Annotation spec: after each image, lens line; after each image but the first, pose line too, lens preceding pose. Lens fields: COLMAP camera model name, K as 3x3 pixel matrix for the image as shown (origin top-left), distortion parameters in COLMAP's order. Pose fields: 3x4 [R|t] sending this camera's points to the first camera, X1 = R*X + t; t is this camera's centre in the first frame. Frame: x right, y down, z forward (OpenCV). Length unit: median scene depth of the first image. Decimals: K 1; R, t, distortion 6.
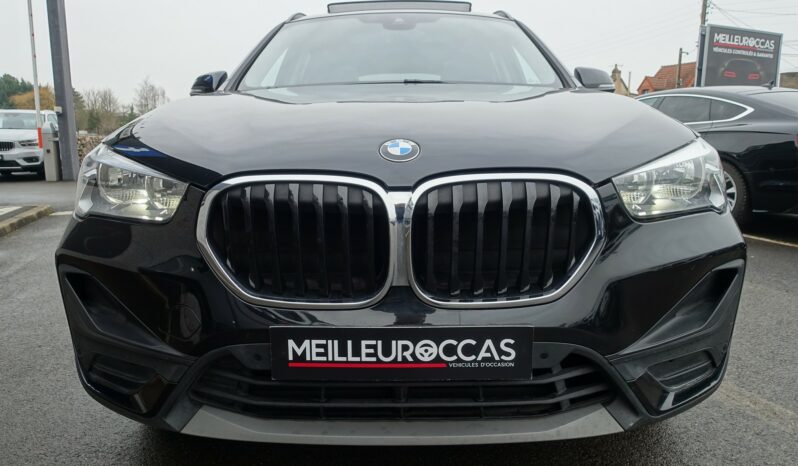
lens RADIAL K [[544.3, 0, 401.5], [0, 544.3, 241.4], [0, 0, 1]] dist [-0.009853, 0.004358]
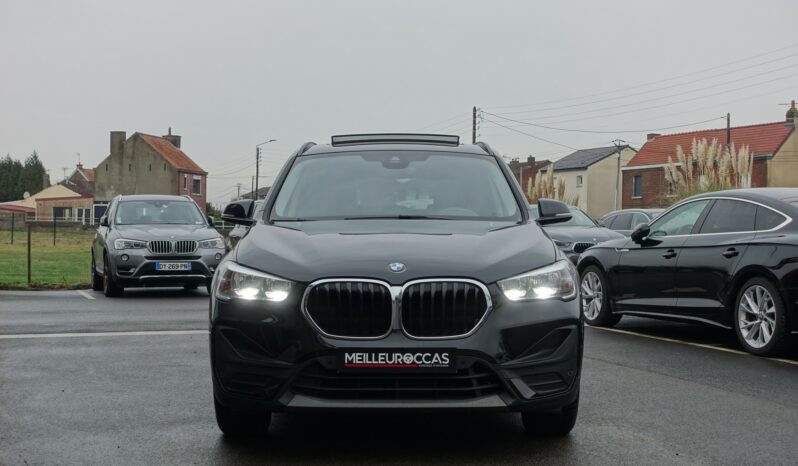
lens RADIAL K [[1216.2, 0, 399.6], [0, 1216.2, 233.7], [0, 0, 1]] dist [0.013917, 0.000000]
pose [[0.999973, 0.005892, 0.004312, -0.013421], [-0.005012, 0.983408, -0.181337, 0.594512], [-0.005309, 0.181311, 0.983412, -3.909798]]
